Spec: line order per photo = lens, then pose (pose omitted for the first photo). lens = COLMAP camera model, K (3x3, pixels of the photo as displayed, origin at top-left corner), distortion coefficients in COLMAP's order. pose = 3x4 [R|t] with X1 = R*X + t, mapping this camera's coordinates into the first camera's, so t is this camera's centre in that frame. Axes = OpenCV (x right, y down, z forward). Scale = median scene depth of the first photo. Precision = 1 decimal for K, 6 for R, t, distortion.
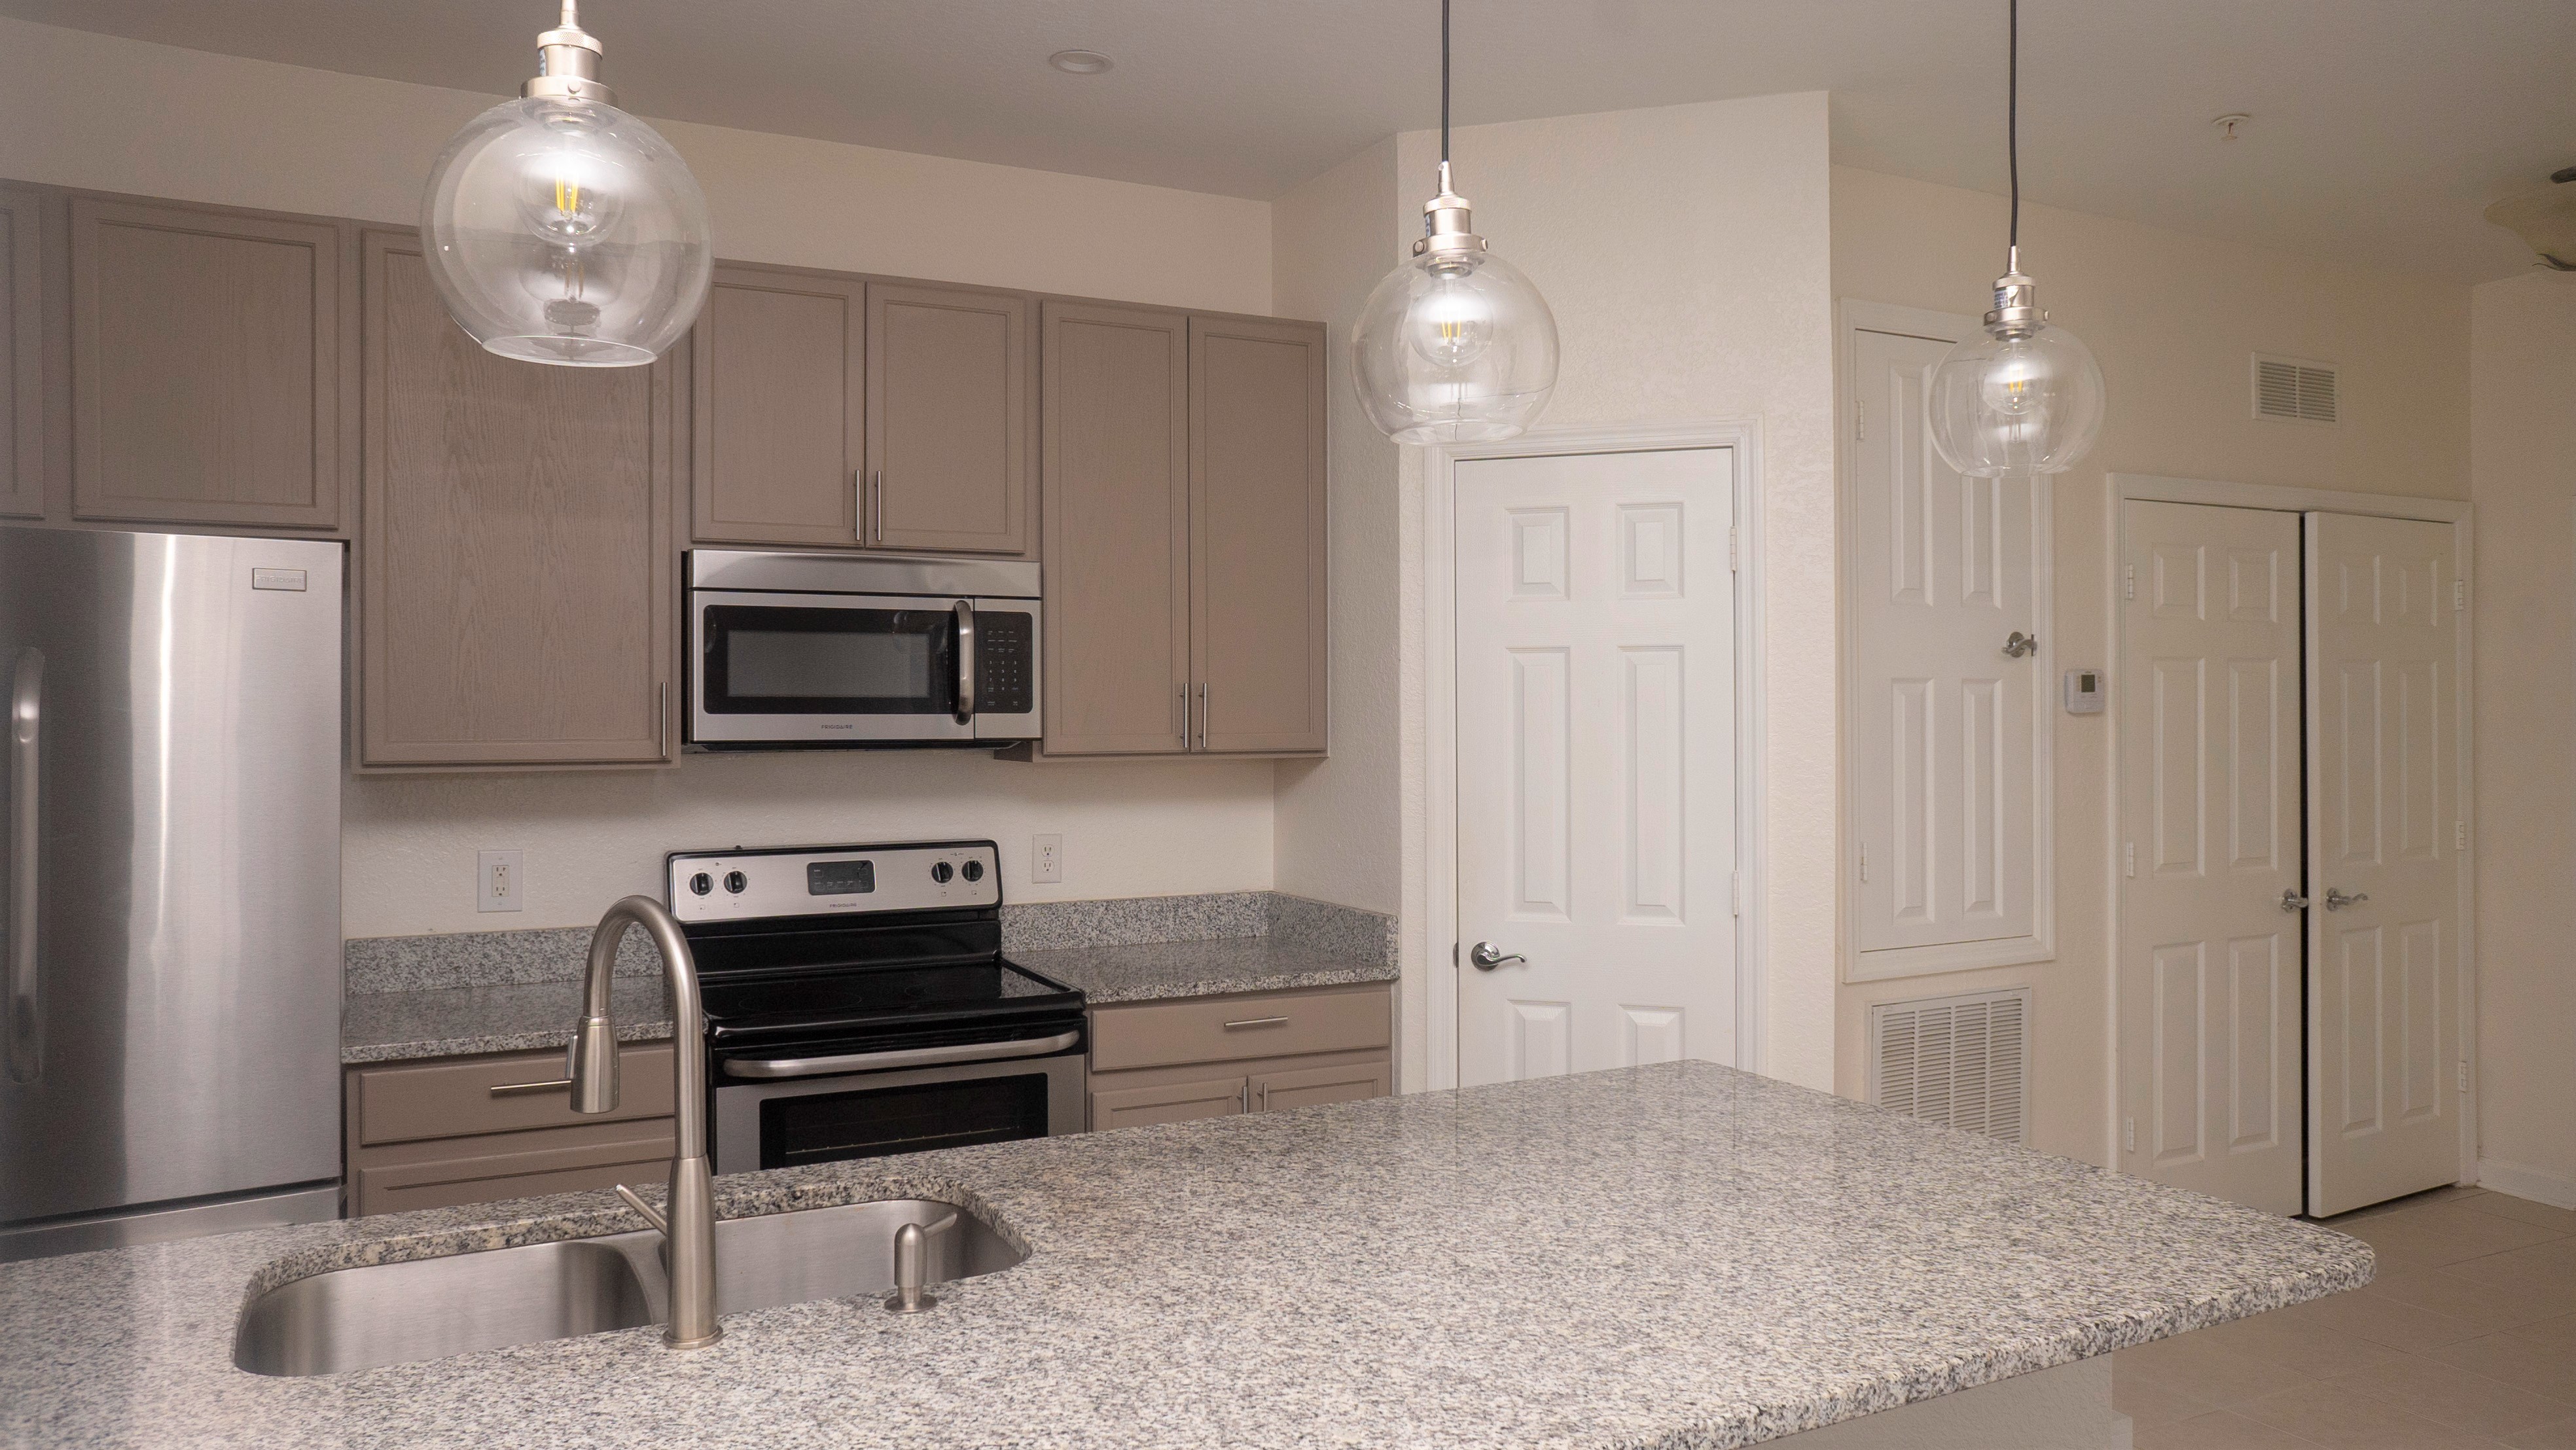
lens RADIAL K [[1740.7, 0, 1271.6], [0, 1740.7, 710.5], [0, 0, 1]] dist [-0.073507, 0.095806]
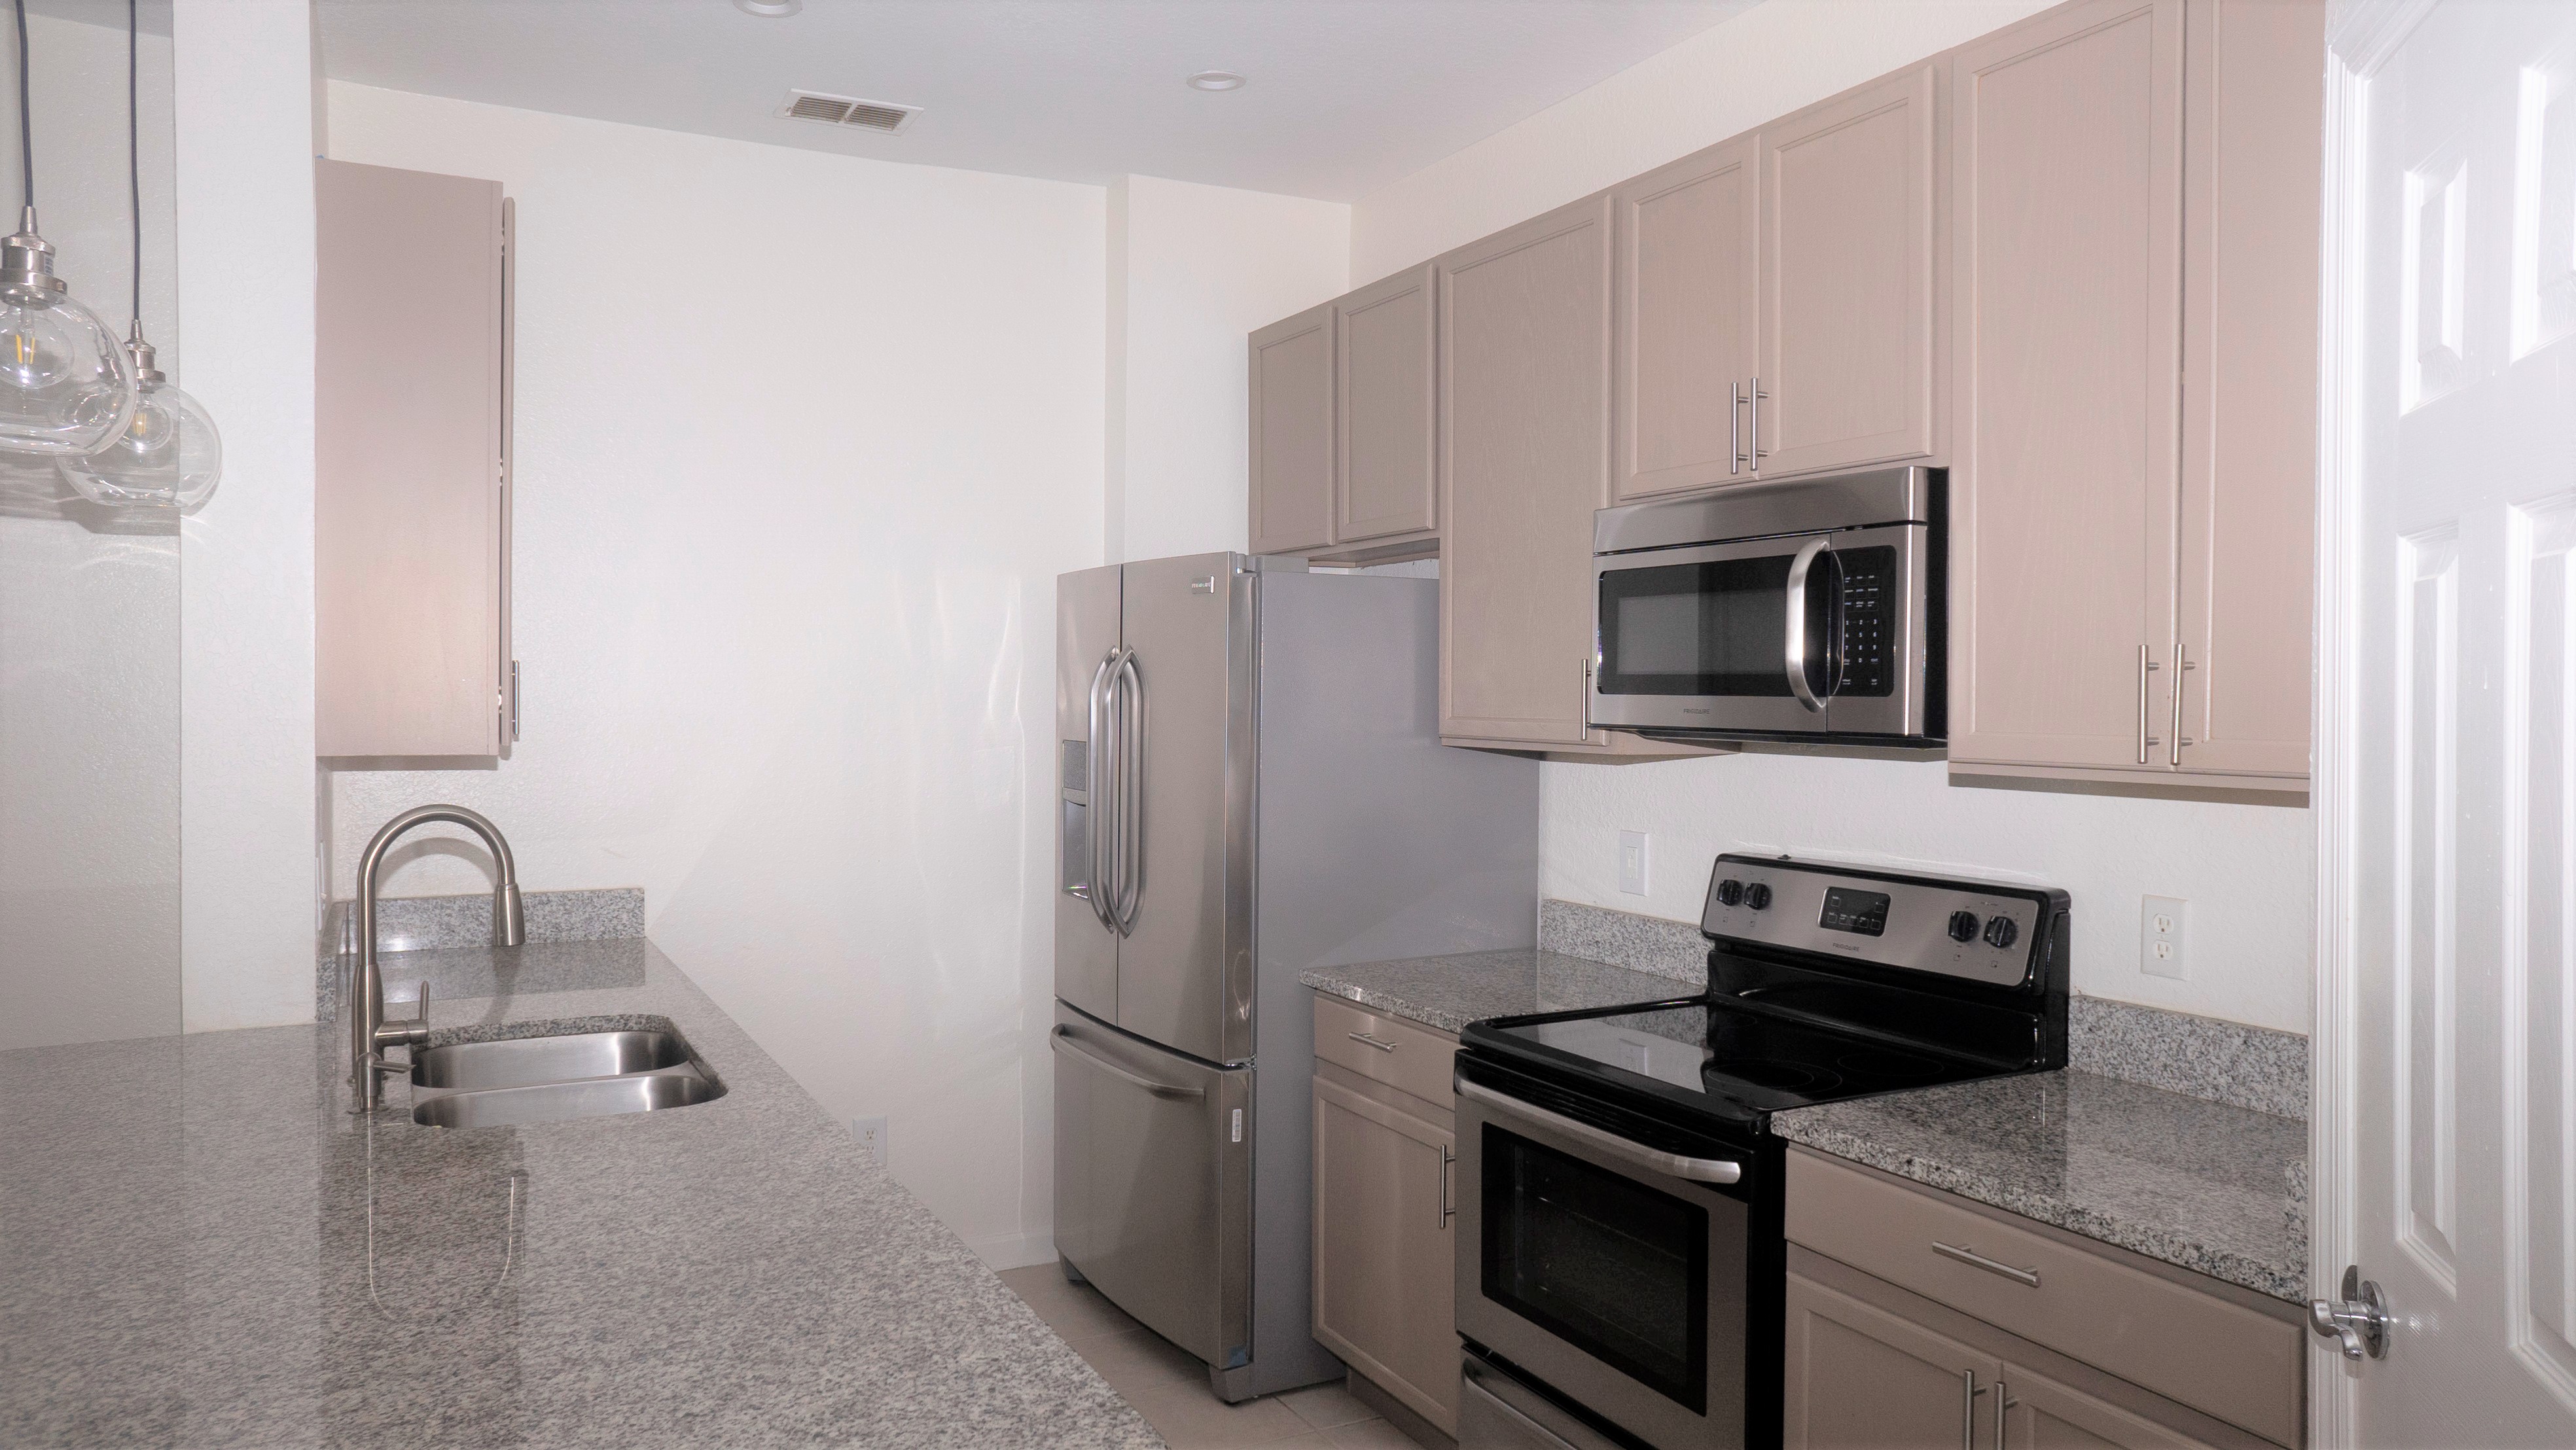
lens RADIAL K [[1740.7, 0, 1271.6], [0, 1740.7, 710.5], [0, 0, 1]] dist [-0.073507, 0.095806]
pose [[0.004203, 0.015054, -0.999878, 0.528484], [-0.004275, 0.999878, 0.015036, -0.002042], [0.999982, 0.004211, 0.004266, 0.769920]]
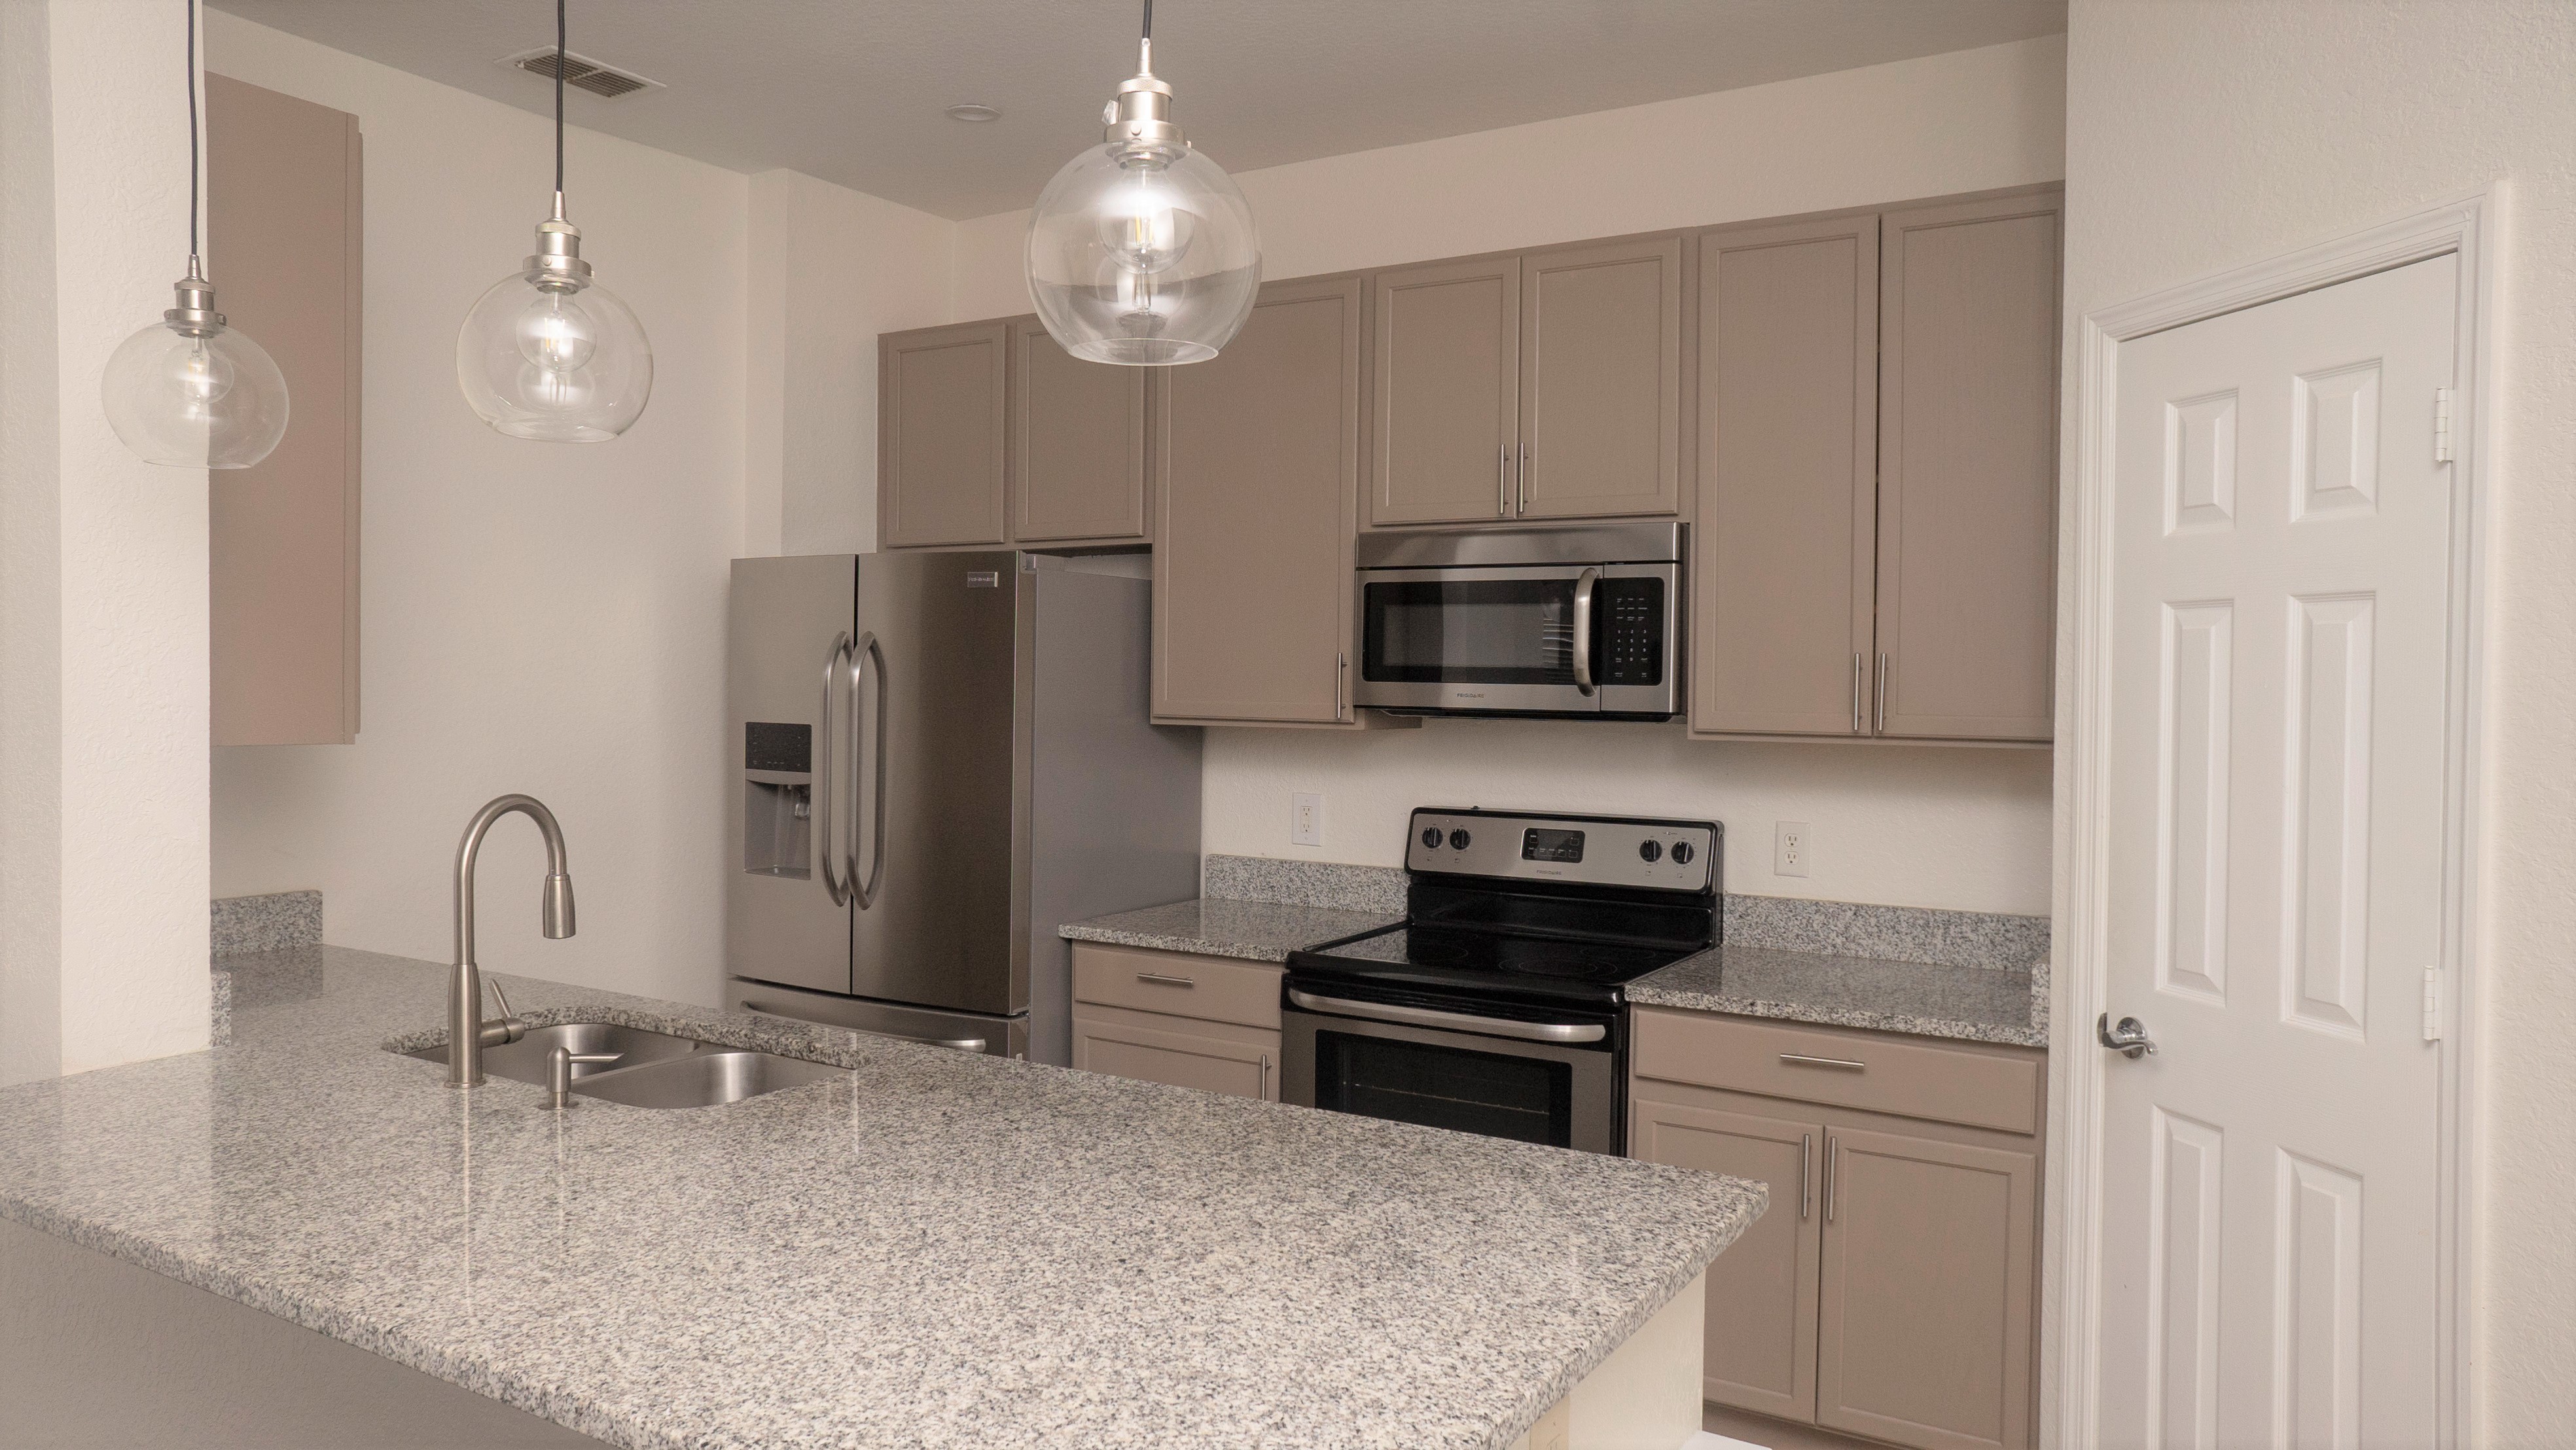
lens RADIAL K [[1740.7, 0, 1271.6], [0, 1740.7, 710.5], [0, 0, 1]] dist [-0.073507, 0.095806]
pose [[0.517144, 0.026457, -0.855489, 0.556034], [-0.013037, 0.999650, 0.023035, -0.003894], [0.855799, -0.000759, 0.517308, 0.346133]]
